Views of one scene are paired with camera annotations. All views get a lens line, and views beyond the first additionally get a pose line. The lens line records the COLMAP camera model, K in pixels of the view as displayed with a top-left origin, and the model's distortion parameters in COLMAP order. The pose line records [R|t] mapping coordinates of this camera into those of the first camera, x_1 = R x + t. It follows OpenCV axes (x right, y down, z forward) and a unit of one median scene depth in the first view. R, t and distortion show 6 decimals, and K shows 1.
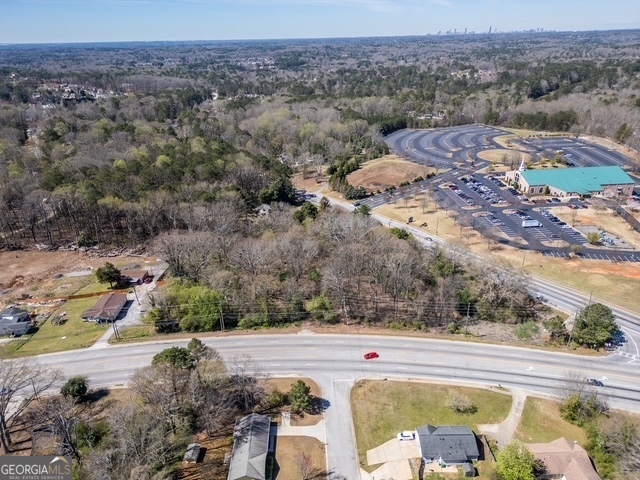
lens RADIAL K [[444.7, 0, 318.9], [0, 444.7, 240.8], [0, 0, 1]] dist [0.076076, -0.071216]
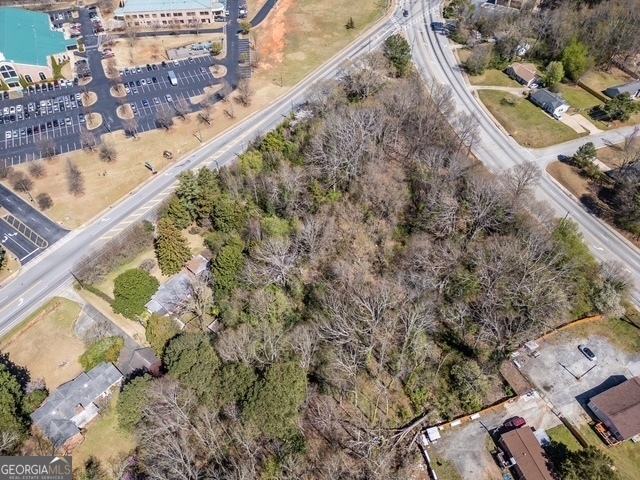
lens RADIAL K [[470.6, 0, 321.1], [0, 470.6, 226.1], [0, 0, 1]] dist [0.089335, -0.085771]
pose [[-0.340958, -0.647511, 0.681526, -0.371496], [0.400511, 0.555826, 0.728456, -0.368978], [-0.850493, 0.521332, 0.069822, 0.718943]]
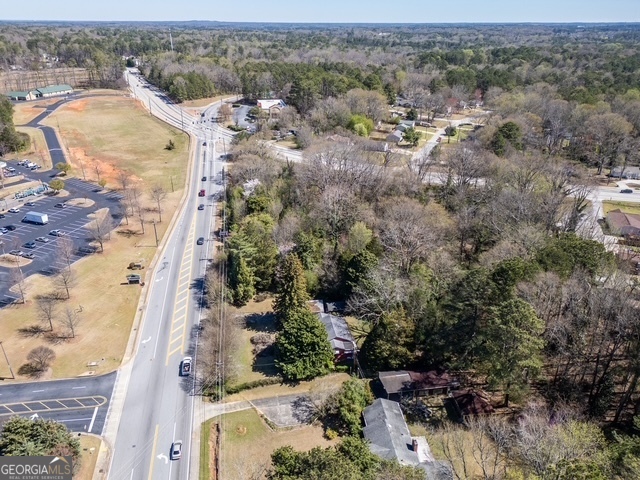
lens RADIAL K [[470.6, 0, 321.1], [0, 470.6, 226.1], [0, 0, 1]] dist [0.089335, -0.085771]
pose [[-0.916933, -0.140970, 0.373311, -0.164157], [0.178155, 0.692487, 0.699087, -0.390037], [-0.357063, 0.707523, -0.609850, 1.107194]]
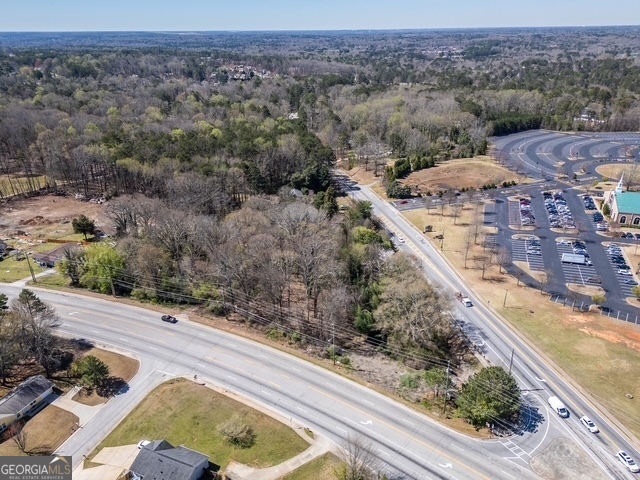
lens RADIAL K [[470.6, 0, 321.1], [0, 470.6, 226.1], [0, 0, 1]] dist [0.089335, -0.085771]
pose [[0.920266, 0.163108, -0.355678, 0.306808], [-0.172818, 0.984943, 0.004538, -0.019168], [0.351063, 0.057292, 0.934597, 0.090632]]
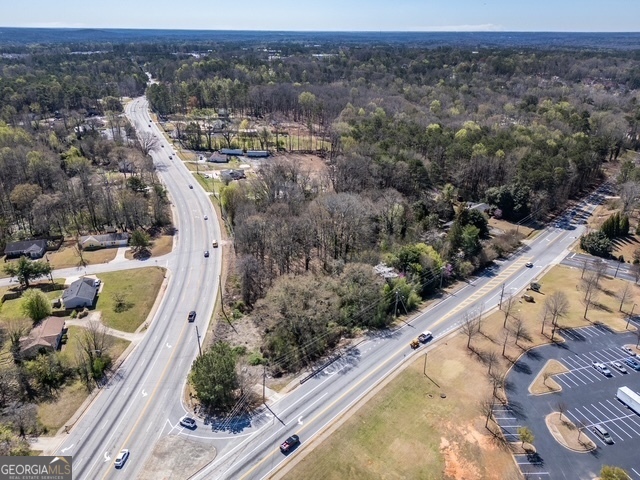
lens RADIAL K [[470.6, 0, 321.1], [0, 470.6, 226.1], [0, 0, 1]] dist [0.089335, -0.085771]
pose [[0.237836, 0.393444, -0.888052, 0.654382], [-0.412545, 0.868640, 0.274357, -0.170541], [0.879341, 0.301109, 0.368907, 0.405040]]
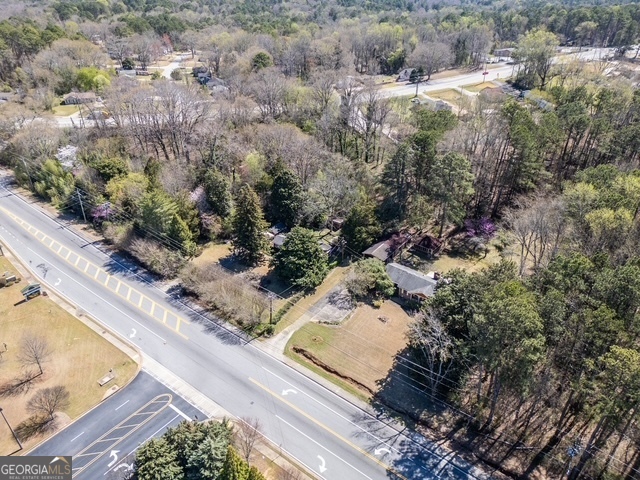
lens RADIAL K [[441.2, 0, 319.6], [0, 441.2, 237.1], [0, 0, 1]] dist [0.076475, -0.067053]
pose [[-0.938912, 0.188516, -0.287933, 0.070197], [-0.126082, 0.590055, 0.797458, -0.377974], [0.320230, 0.785046, -0.530241, 1.140780]]
